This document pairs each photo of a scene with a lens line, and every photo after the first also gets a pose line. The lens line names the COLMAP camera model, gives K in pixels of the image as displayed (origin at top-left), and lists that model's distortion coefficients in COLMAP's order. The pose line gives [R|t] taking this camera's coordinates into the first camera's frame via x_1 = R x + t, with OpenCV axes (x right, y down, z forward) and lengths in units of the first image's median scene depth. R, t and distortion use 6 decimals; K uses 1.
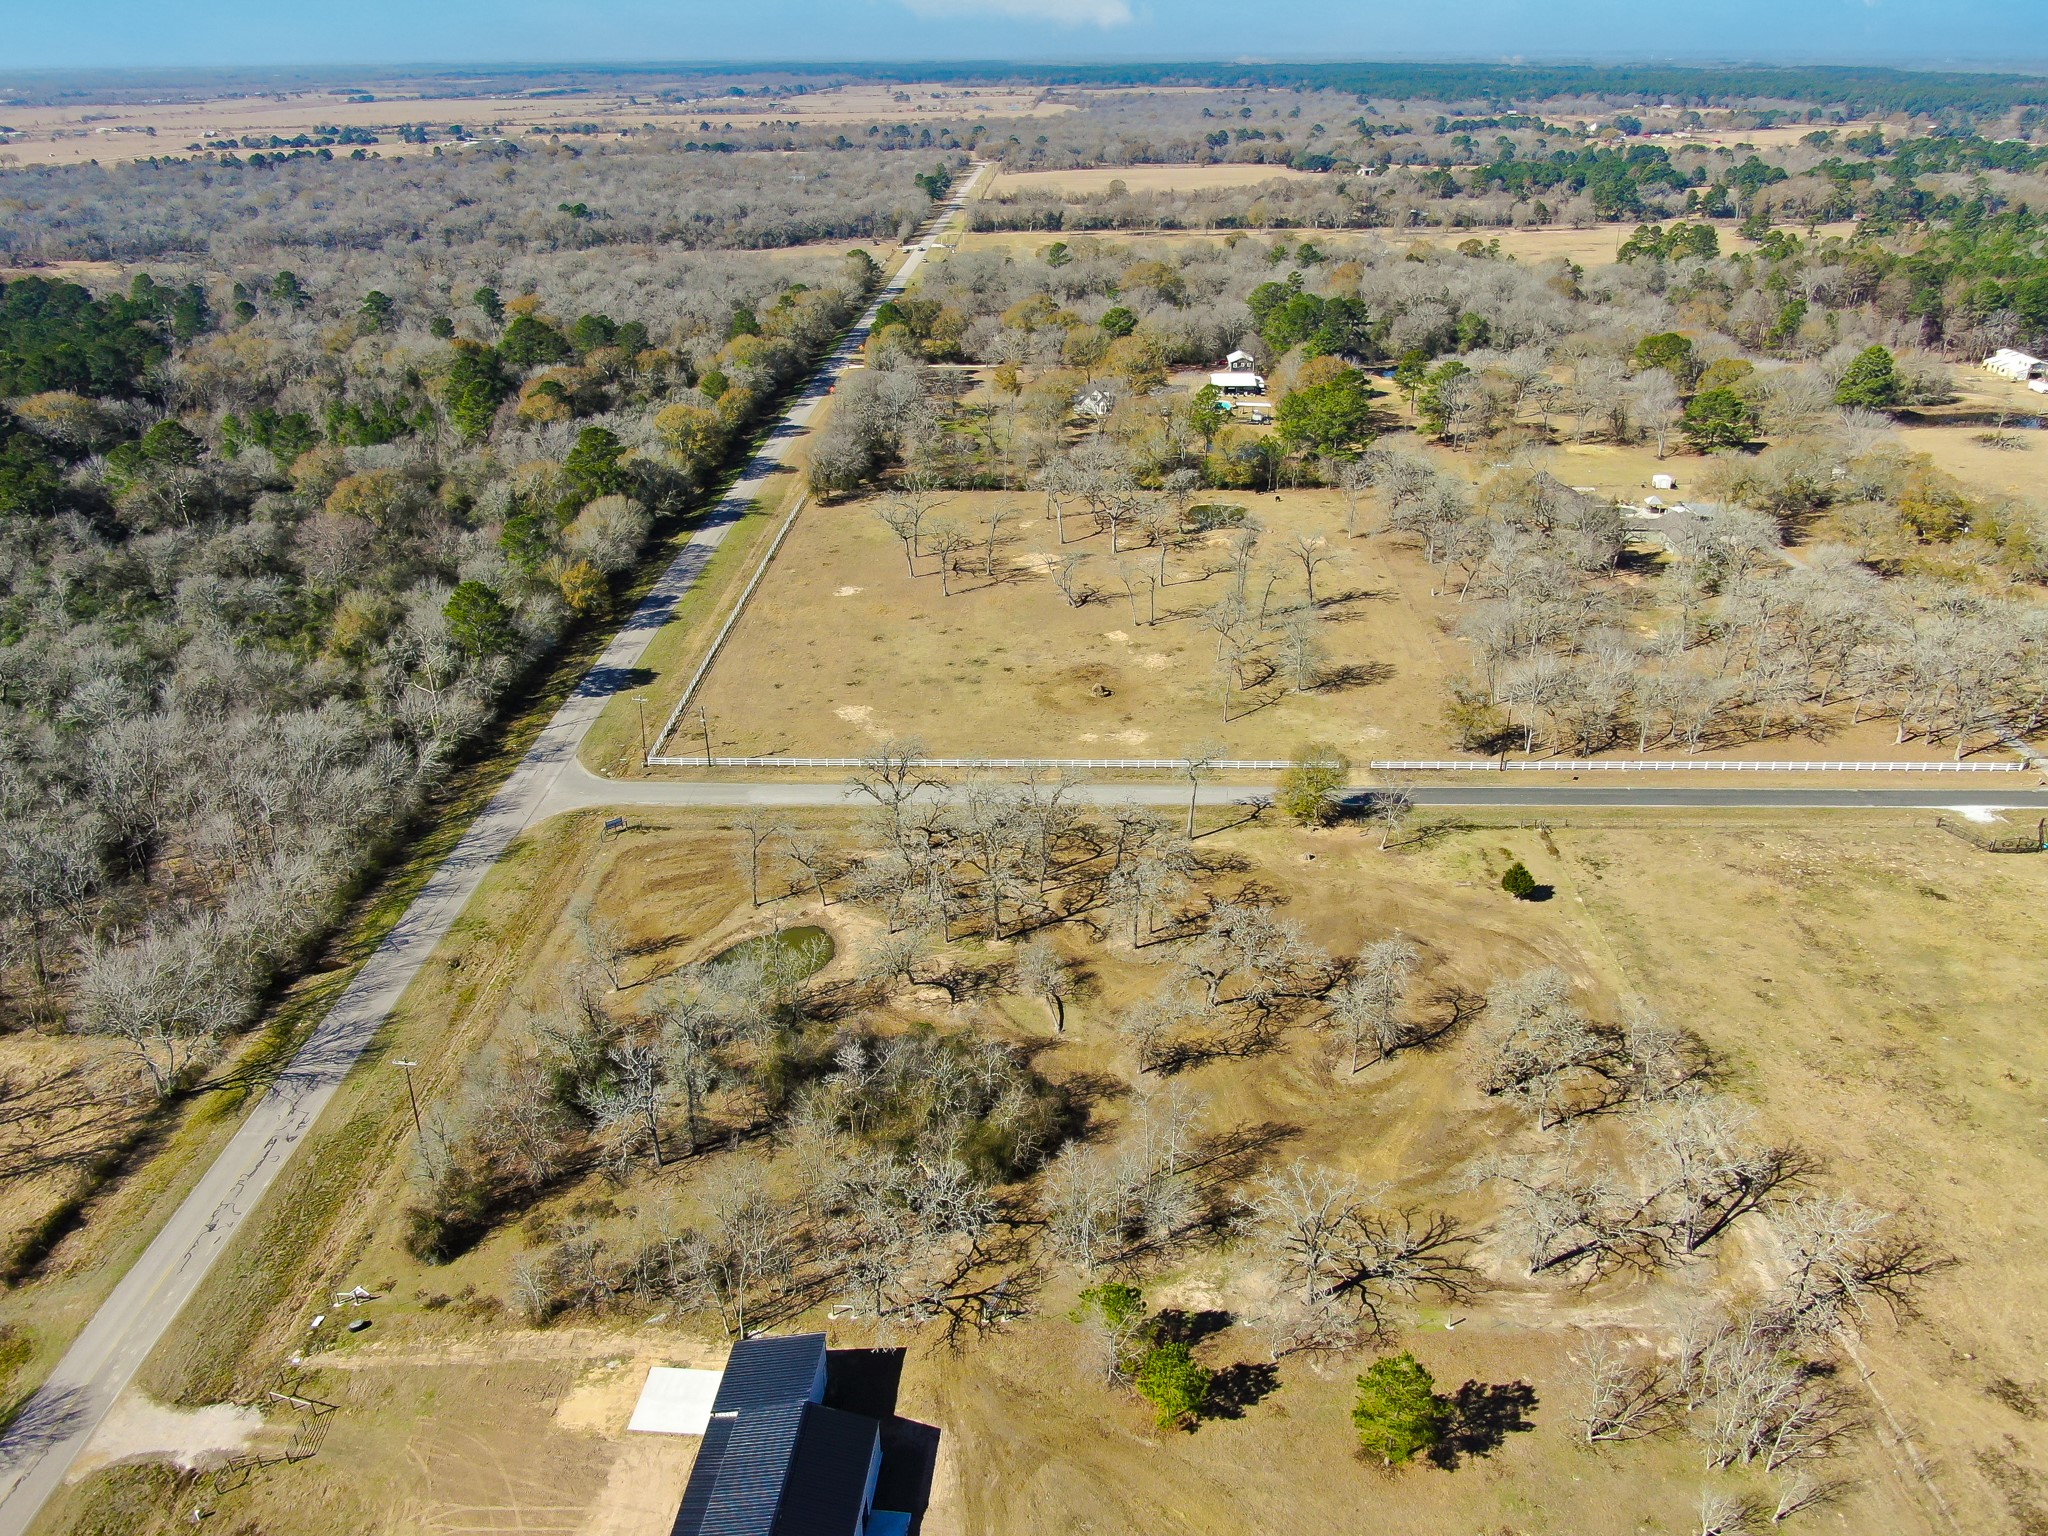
lens RADIAL K [[1471.0, 0, 1024.0], [0, 1471.0, 768.0], [0, 0, 1]] dist [-0.011319, -0.003190]
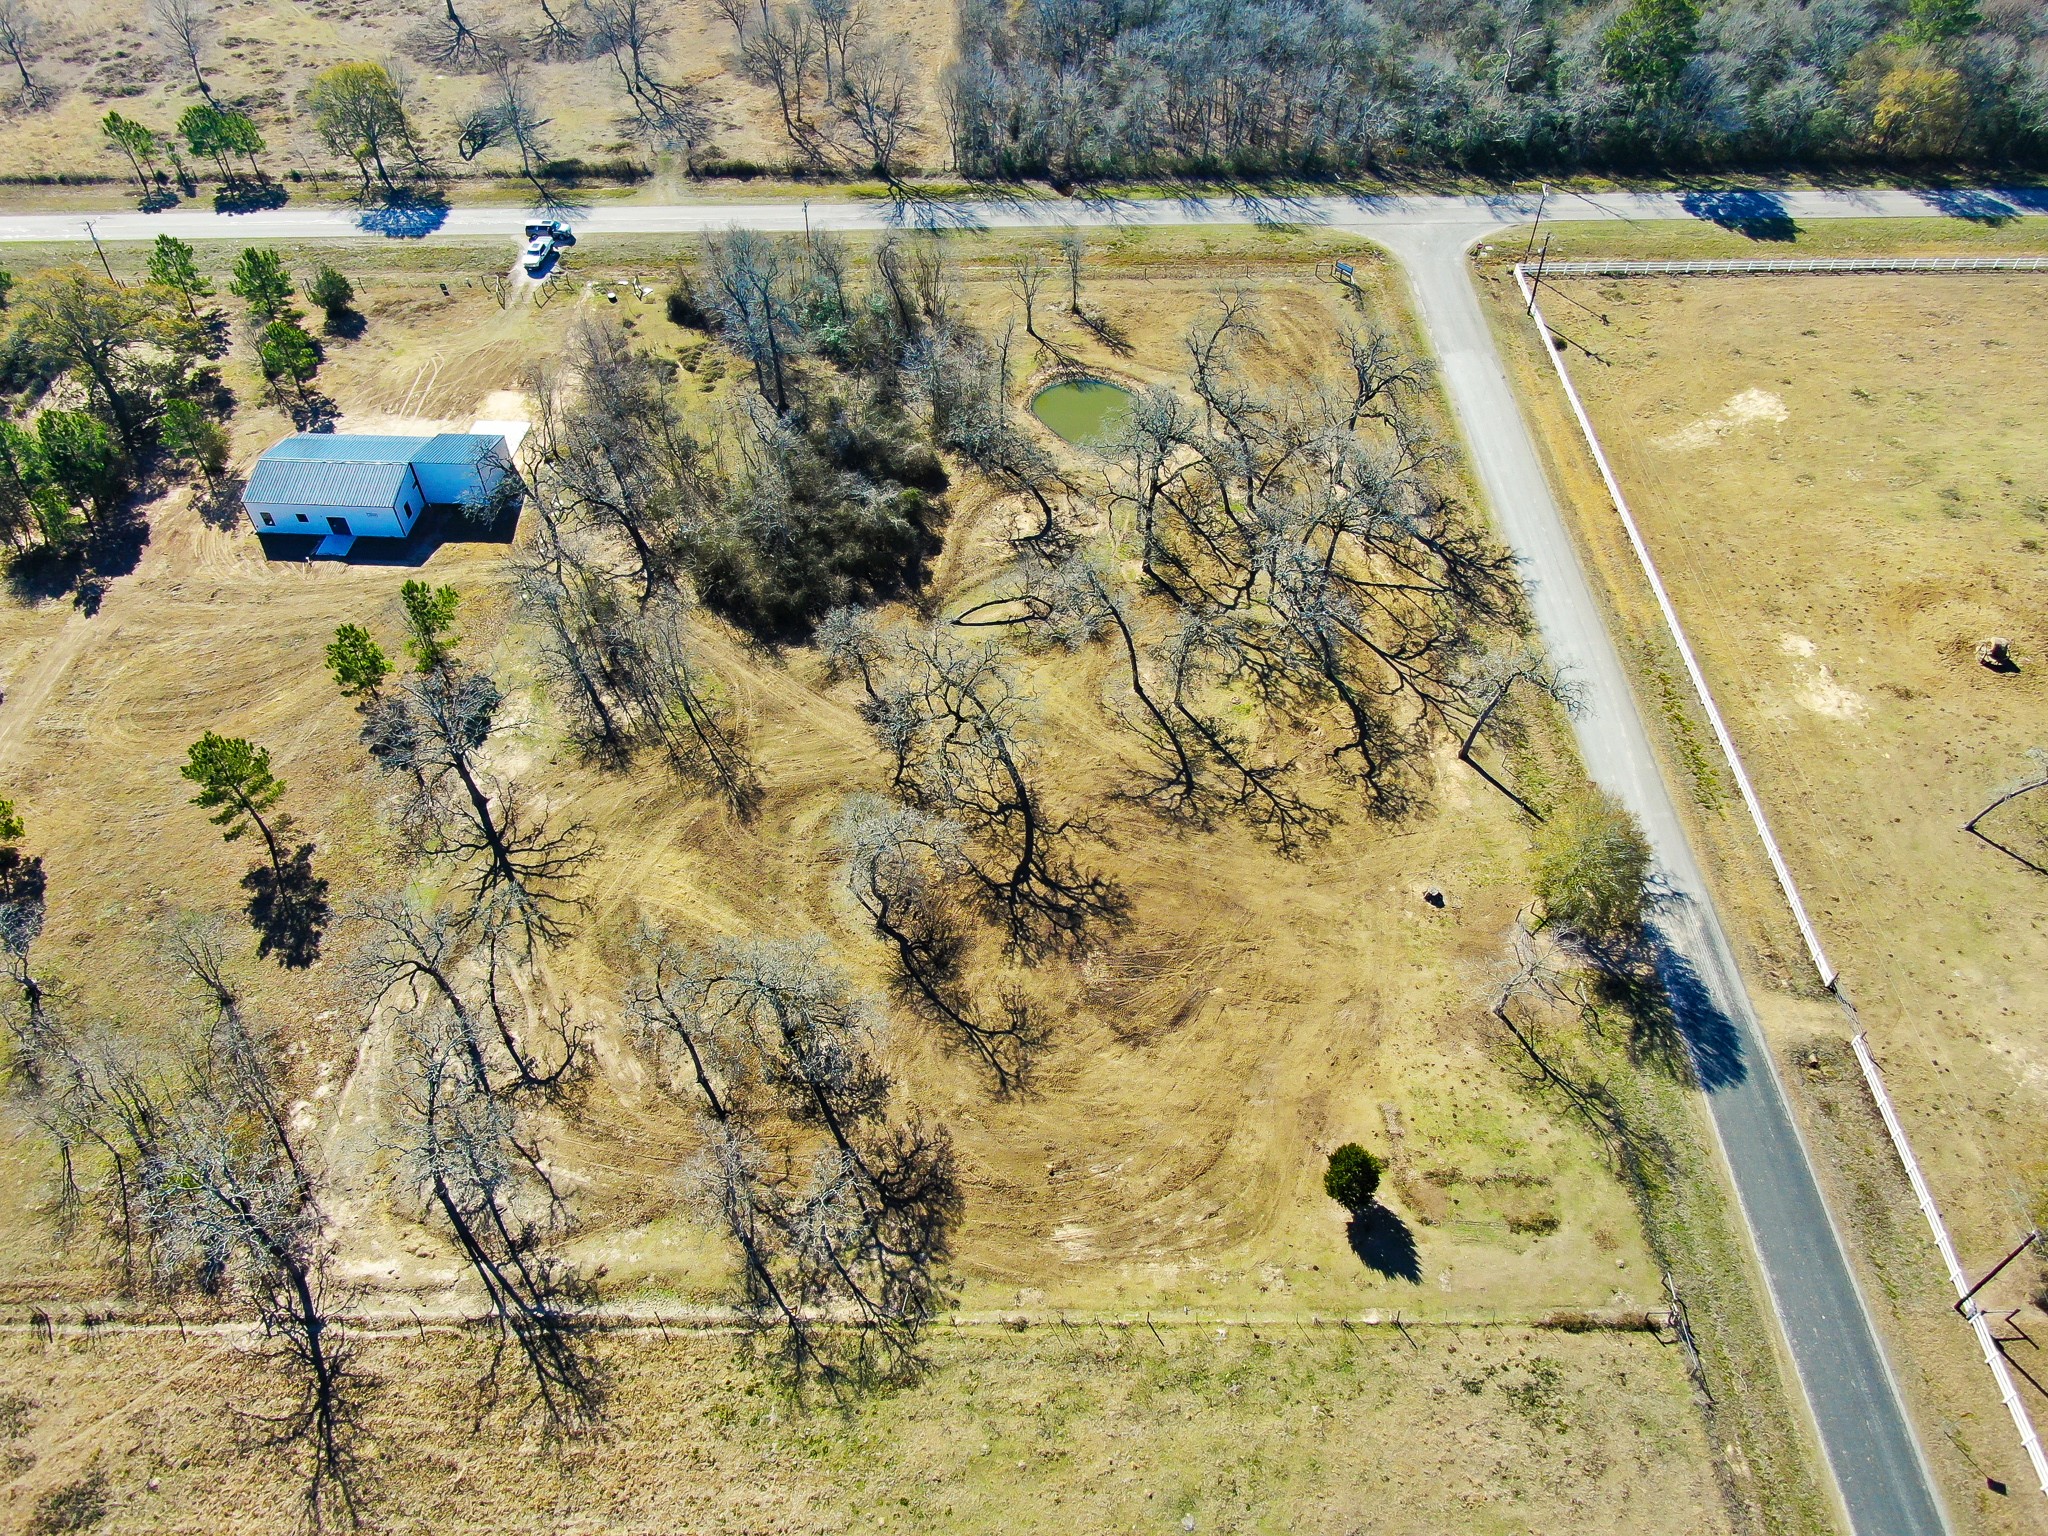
lens RADIAL K [[1464.4, 0, 1024.0], [0, 1464.4, 768.0], [0, 0, 1]] dist [-0.007081, -0.004552]
pose [[0.026478, 0.739224, -0.672939, 0.709768], [-0.427633, 0.616846, 0.660780, -0.372222], [0.903564, 0.270275, 0.332450, 0.850523]]
